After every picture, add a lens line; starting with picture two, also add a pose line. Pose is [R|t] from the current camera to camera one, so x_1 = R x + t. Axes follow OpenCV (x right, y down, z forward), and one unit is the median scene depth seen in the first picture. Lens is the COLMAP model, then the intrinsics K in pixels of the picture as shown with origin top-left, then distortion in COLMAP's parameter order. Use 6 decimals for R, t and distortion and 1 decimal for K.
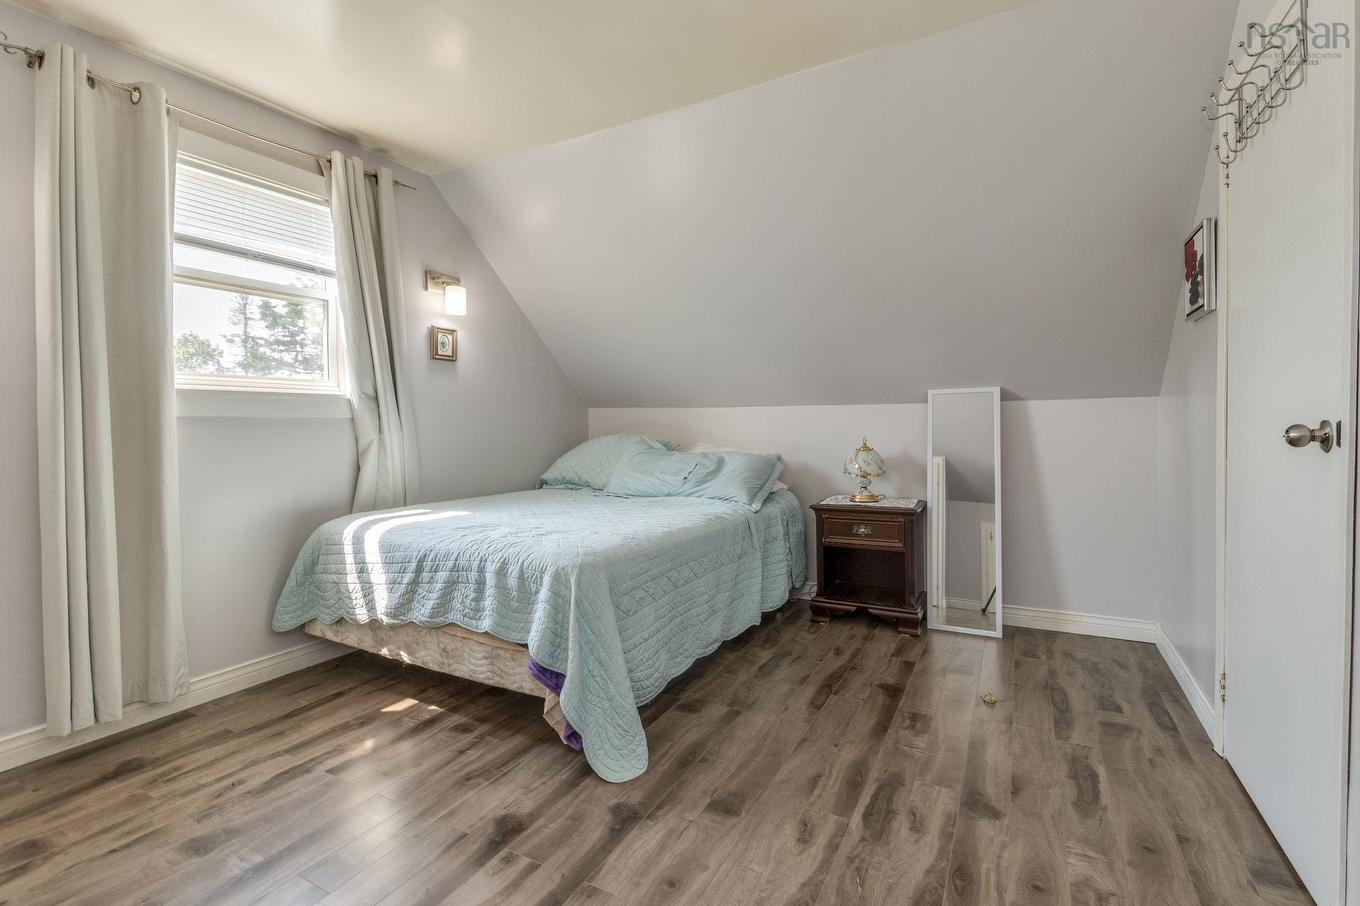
lens RADIAL K [[615.0, 0, 703.1], [0, 615.0, 433.8], [0, 0, 1]] dist [0.048742, -0.027686]
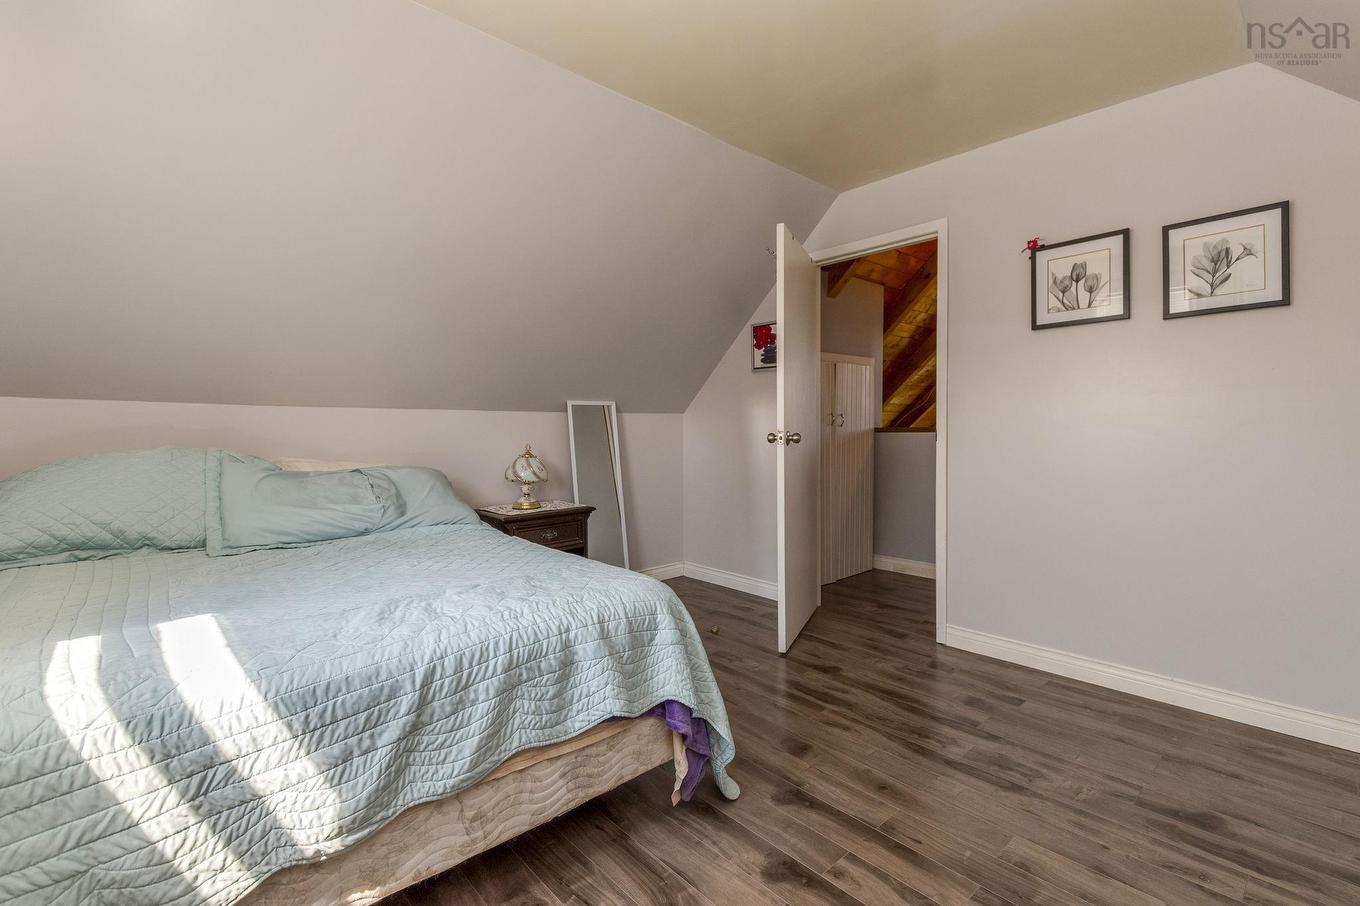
lens RADIAL K [[615.0, 0, 703.1], [0, 615.0, 433.8], [0, 0, 1]] dist [0.048742, -0.027686]
pose [[0.319727, 0.000905, 0.947509, -0.905755], [0.010440, 0.999935, -0.004478, -0.008058], [-0.947452, 0.011323, 0.319697, 0.604580]]
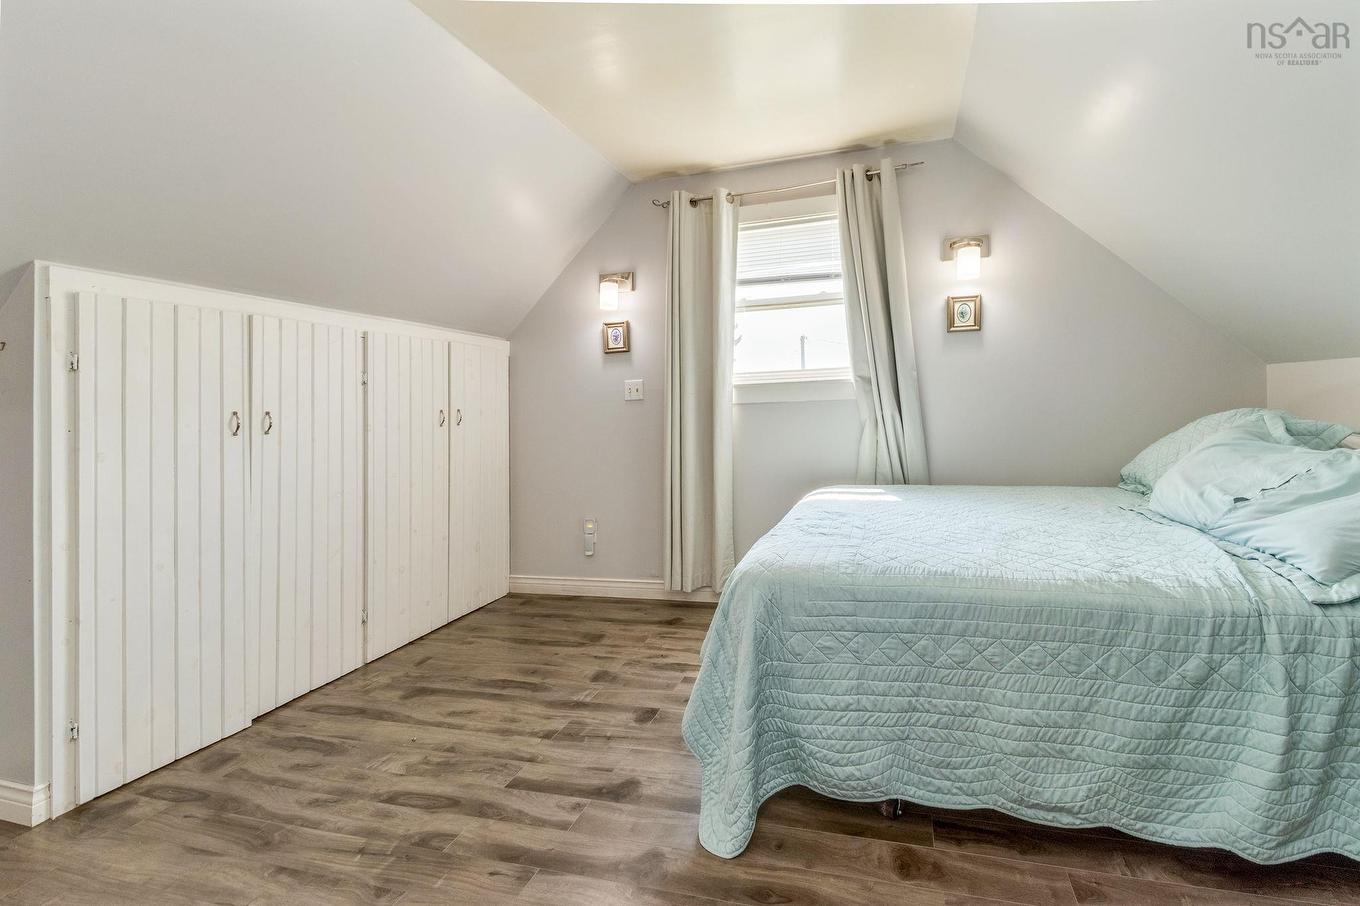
lens RADIAL K [[576.8, 0, 735.0], [0, 576.8, 411.3], [0, 0, 1]] dist [-0.016774, 0.000043]
pose [[0.214697, -0.011308, -0.976615, 0.501728], [0.012705, 0.999881, -0.008784, 0.002157], [0.976598, -0.010522, 0.214815, 0.733555]]
